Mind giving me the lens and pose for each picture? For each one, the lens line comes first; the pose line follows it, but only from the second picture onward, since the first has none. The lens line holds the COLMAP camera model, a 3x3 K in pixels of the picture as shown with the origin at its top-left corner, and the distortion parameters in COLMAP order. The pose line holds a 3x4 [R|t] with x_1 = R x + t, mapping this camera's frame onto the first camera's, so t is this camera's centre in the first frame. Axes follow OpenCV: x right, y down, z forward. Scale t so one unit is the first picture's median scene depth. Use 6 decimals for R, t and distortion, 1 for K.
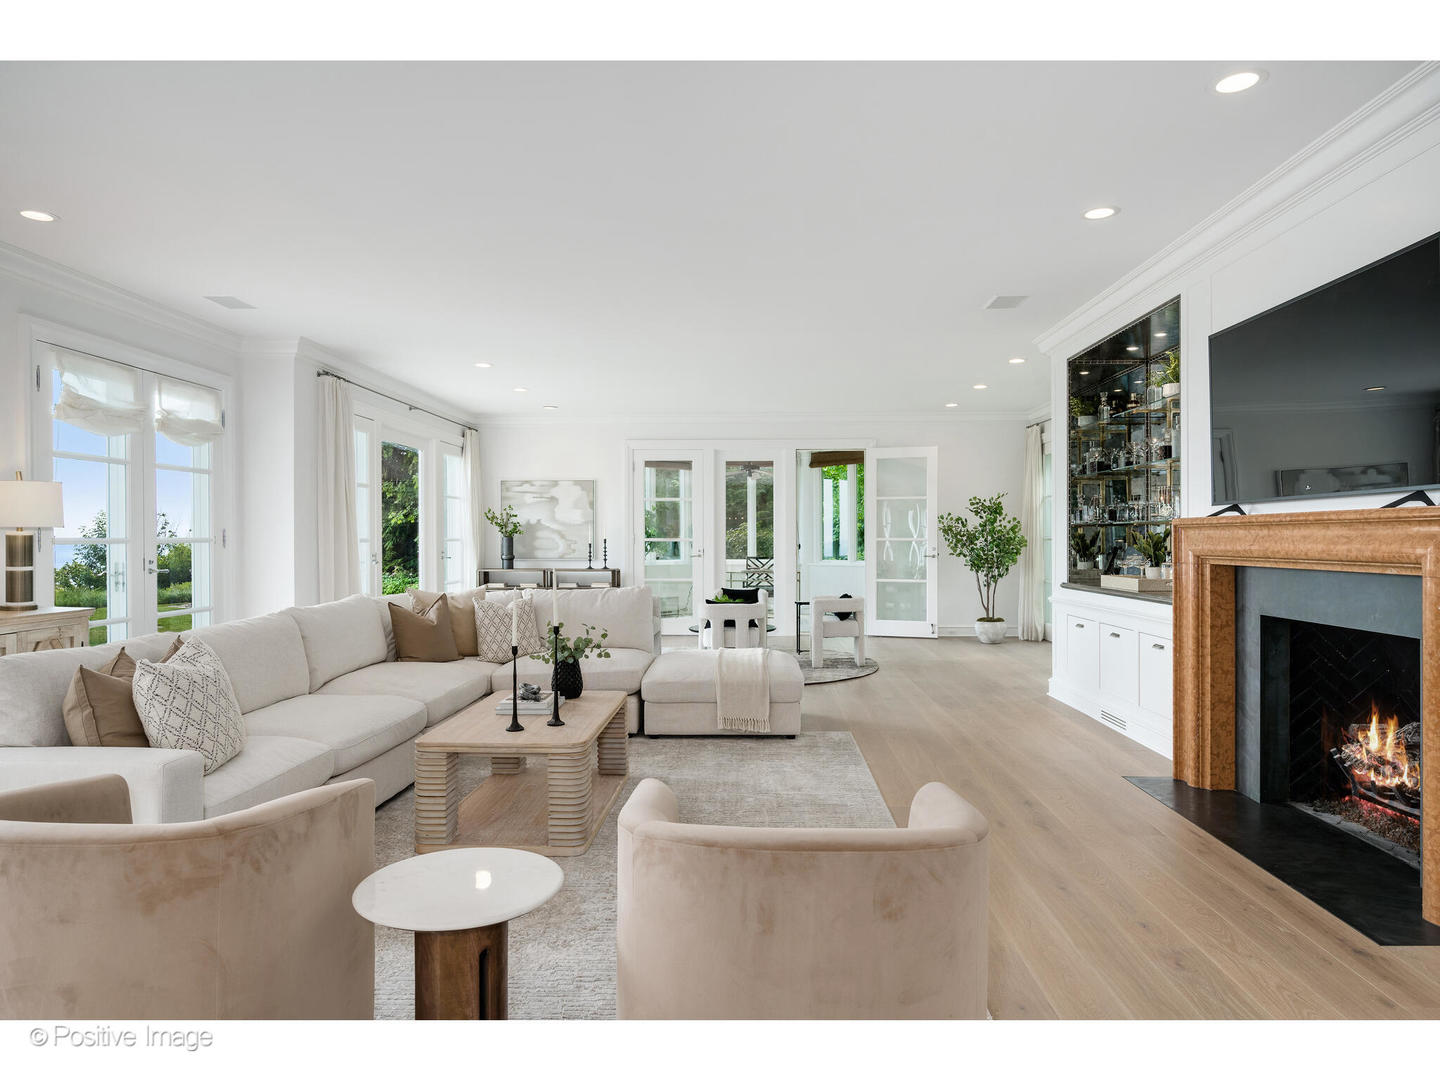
lens RADIAL K [[931.0, 0, 719.7], [0, 931.0, 540.8], [0, 0, 1]] dist [-0.011242, 0.002640]
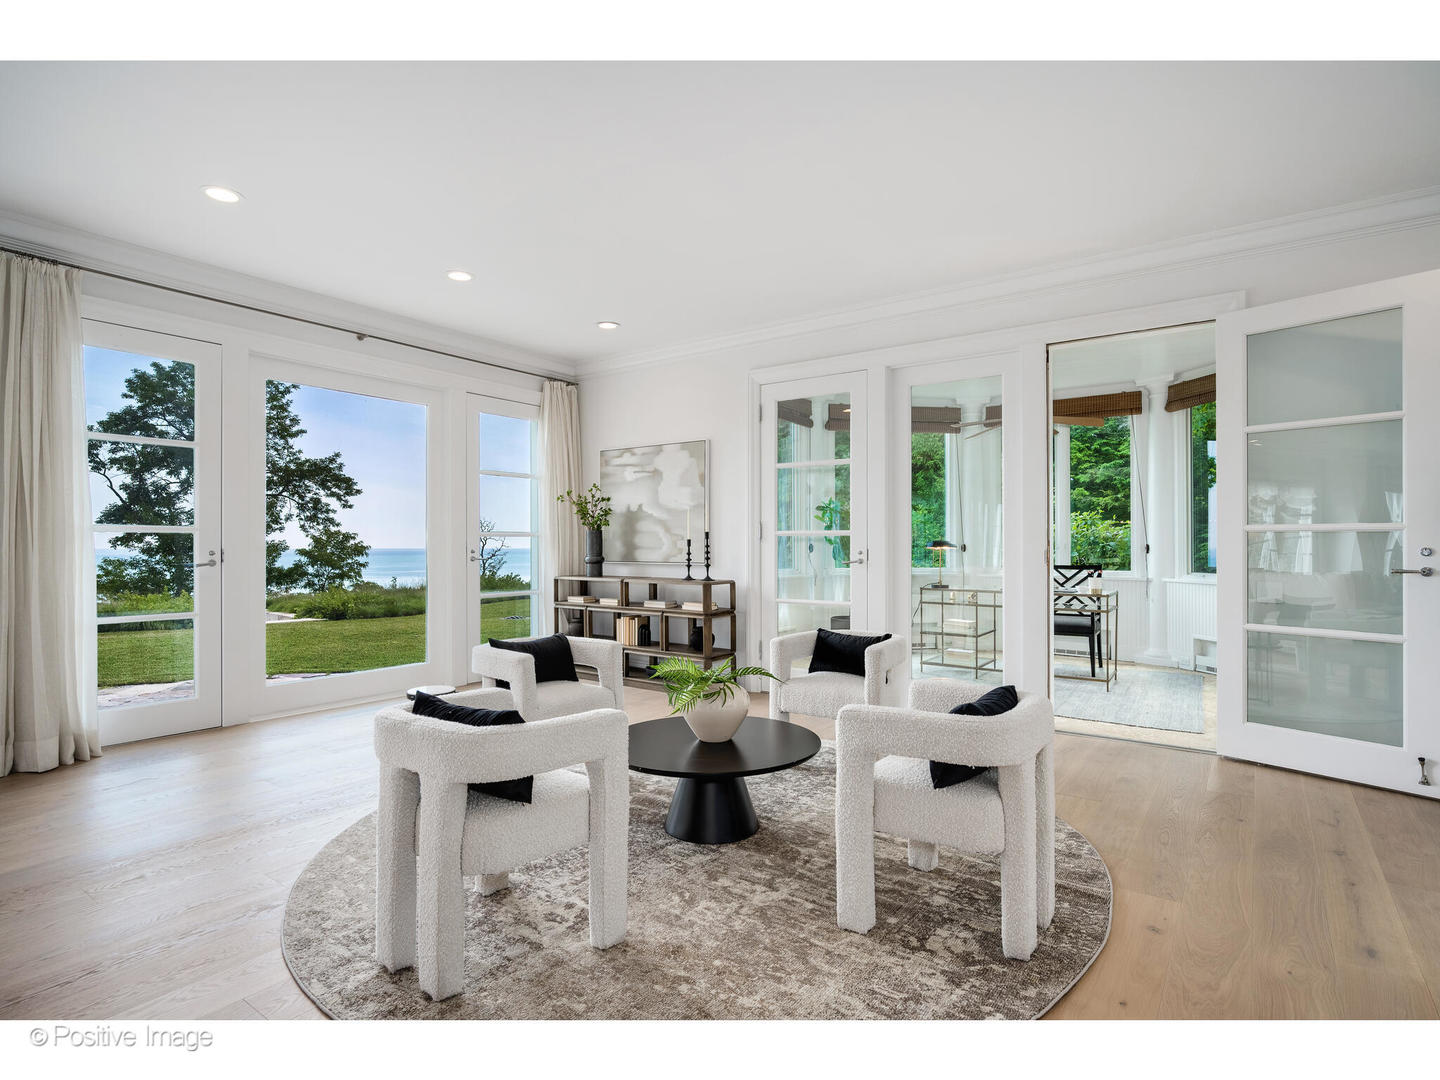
lens RADIAL K [[746.4, 0, 717.2], [0, 746.4, 542.2], [0, 0, 1]] dist [-0.007074, -0.001296]
pose [[0.826989, 0.001844, -0.562215, 0.159084], [-0.005239, 0.999976, -0.004428, 0.006860], [0.562193, 0.006607, 0.826979, 0.589205]]
